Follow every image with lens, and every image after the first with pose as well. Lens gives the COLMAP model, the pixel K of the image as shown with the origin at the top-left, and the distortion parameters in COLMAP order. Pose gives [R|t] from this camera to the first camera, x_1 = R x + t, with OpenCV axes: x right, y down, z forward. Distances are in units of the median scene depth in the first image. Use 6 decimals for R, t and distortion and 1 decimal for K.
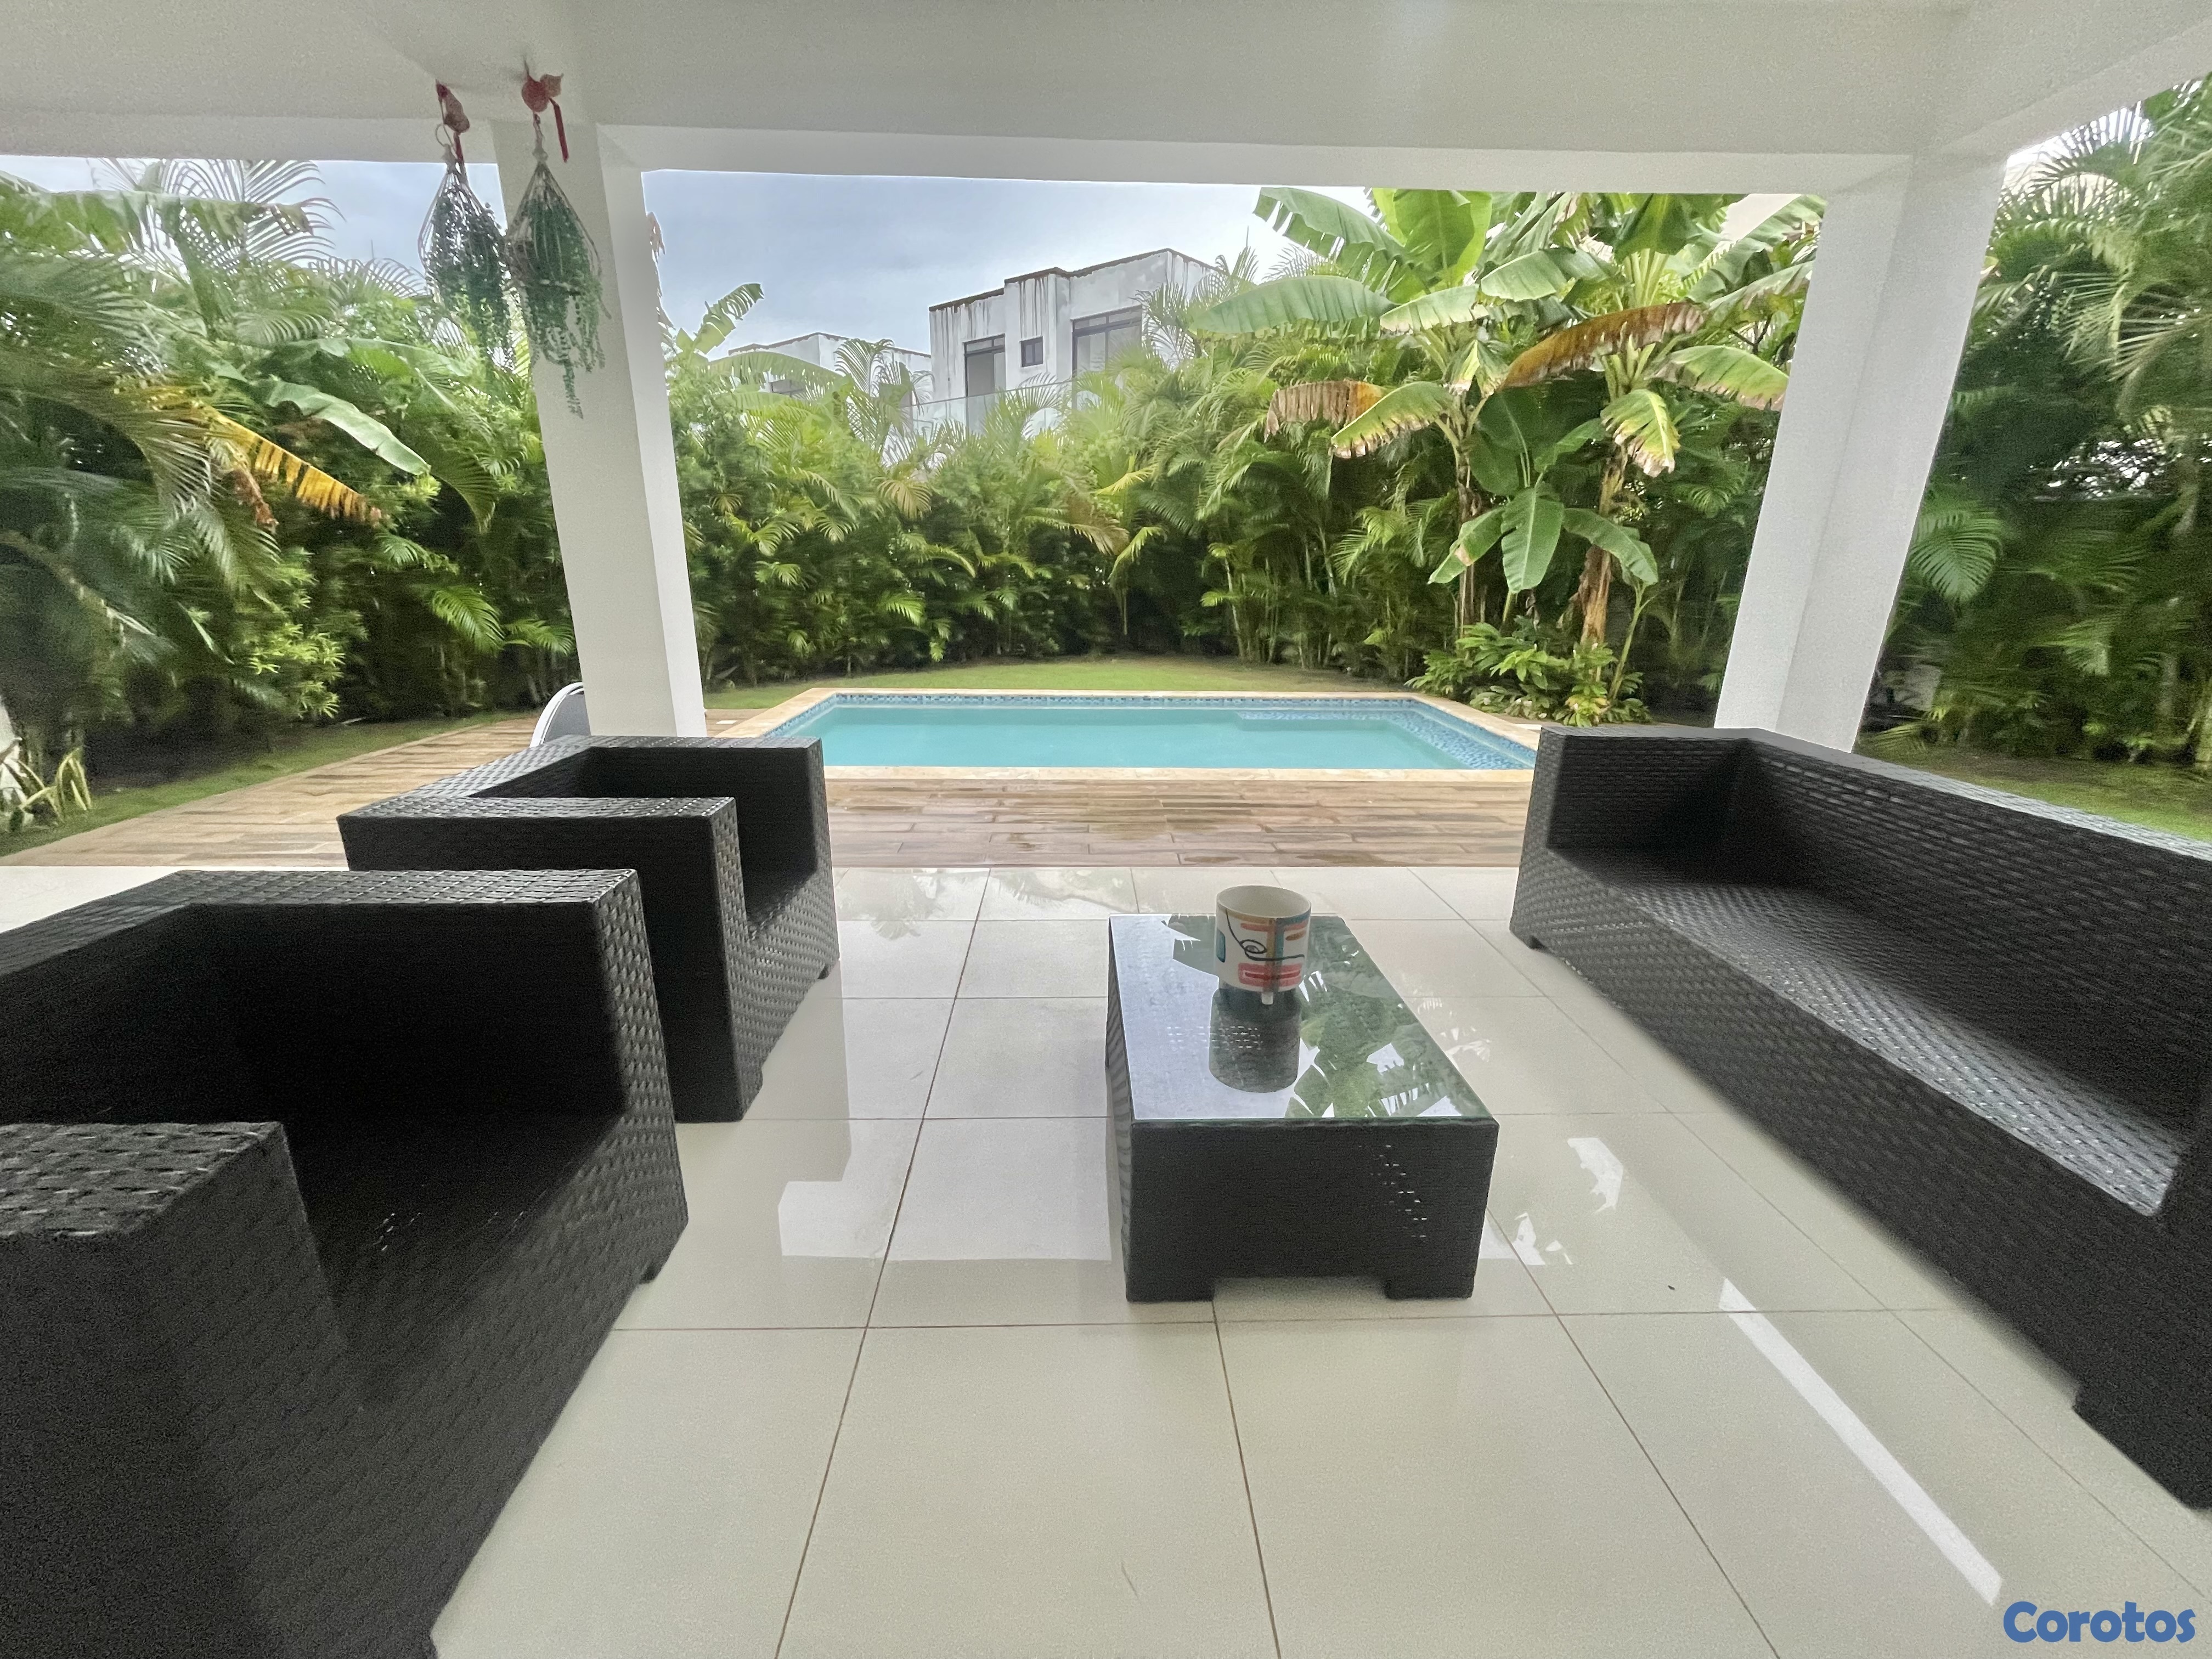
lens RADIAL K [[889.2, 0, 1101.7], [0, 889.2, 831.7], [0, 0, 1]] dist [0.004505, -0.000048]
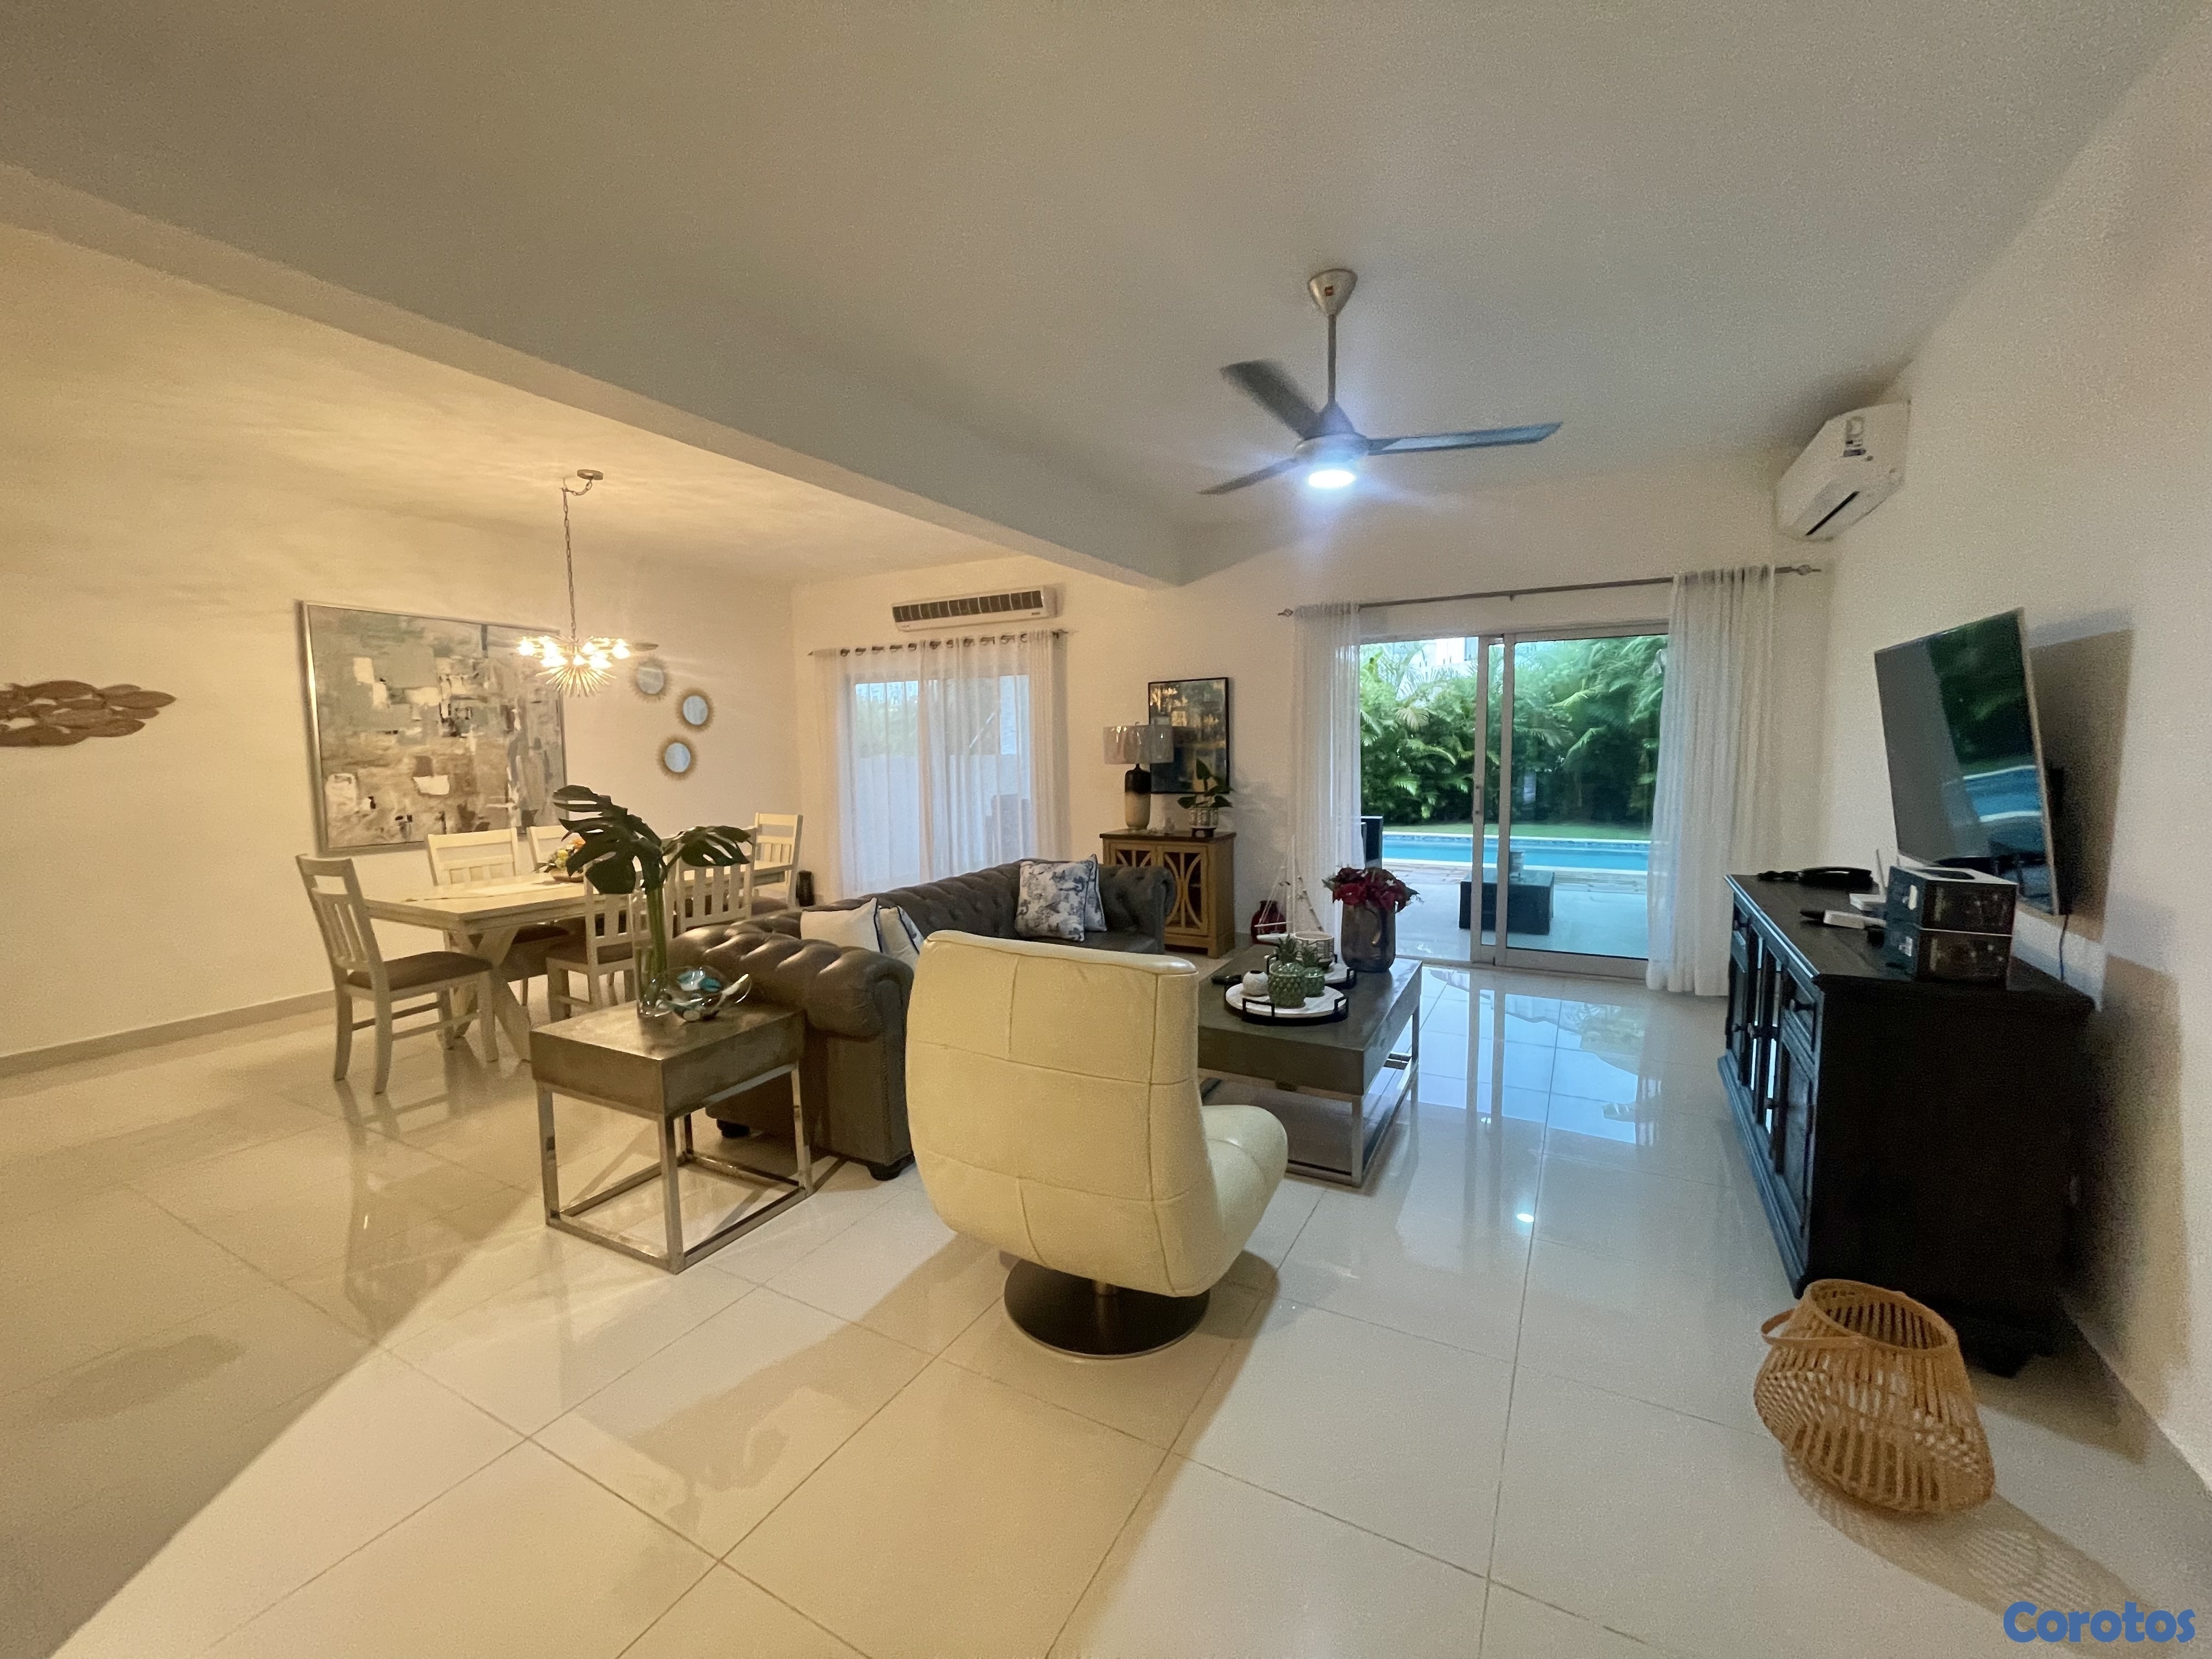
lens RADIAL K [[889.2, 0, 1113.3], [0, 889.2, 827.1], [0, 0, 1]] dist [0.004505, -0.000048]
pose [[0.865703, 0.023549, -0.500004, 0.113112], [-0.125939, 0.977007, -0.172036, 0.150887], [0.484456, 0.211902, 0.848764, -0.546015]]
